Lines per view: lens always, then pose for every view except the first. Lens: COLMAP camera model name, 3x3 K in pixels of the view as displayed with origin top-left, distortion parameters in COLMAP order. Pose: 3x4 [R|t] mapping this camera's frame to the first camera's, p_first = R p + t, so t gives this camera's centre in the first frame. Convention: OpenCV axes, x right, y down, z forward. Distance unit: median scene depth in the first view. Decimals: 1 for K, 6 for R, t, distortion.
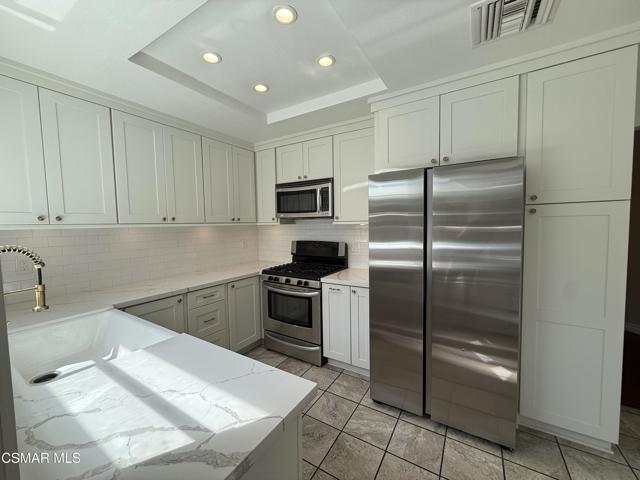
lens RADIAL K [[256.7, 0, 317.9], [0, 256.7, 239.8], [0, 0, 1]] dist [-0.002840, -0.000349]
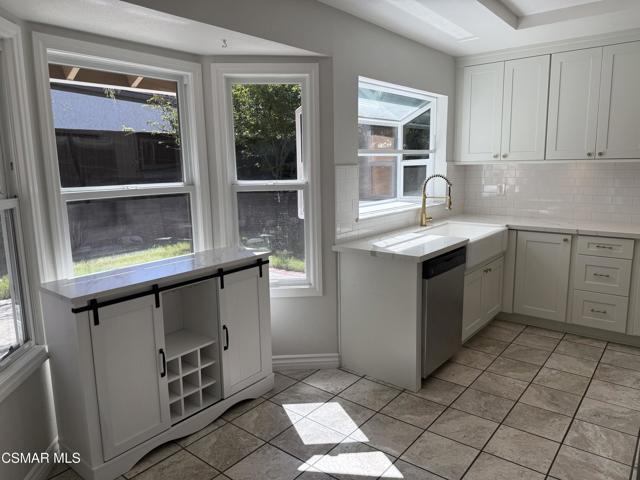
lens RADIAL K [[449.9, 0, 319.6], [0, 449.9, 241.5], [0, 0, 1]] dist [0.101570, -0.148427]
pose [[-0.124653, 0.191343, -0.973576, 1.261691], [-0.038795, 0.979538, 0.197483, -0.064676], [0.991442, 0.062387, -0.114679, 0.257729]]
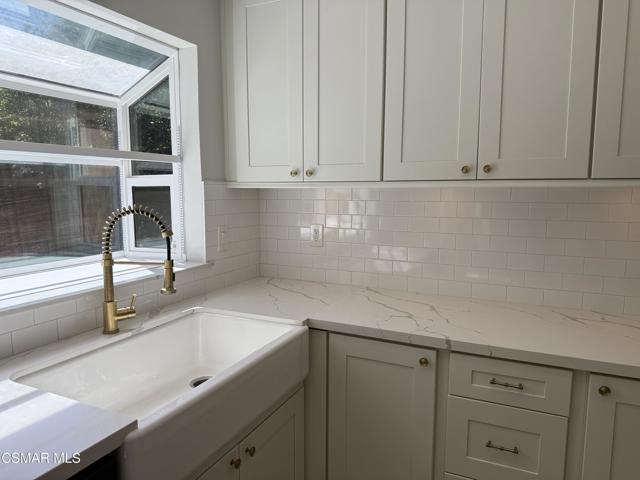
lens RADIAL K [[449.9, 0, 319.6], [0, 449.9, 241.5], [0, 0, 1]] dist [0.101570, -0.148427]
pose [[0.112522, 0.137046, -0.984153, 0.159371], [-0.063579, 0.989406, 0.130509, -0.048092], [0.991613, 0.047886, 0.120044, 0.707533]]
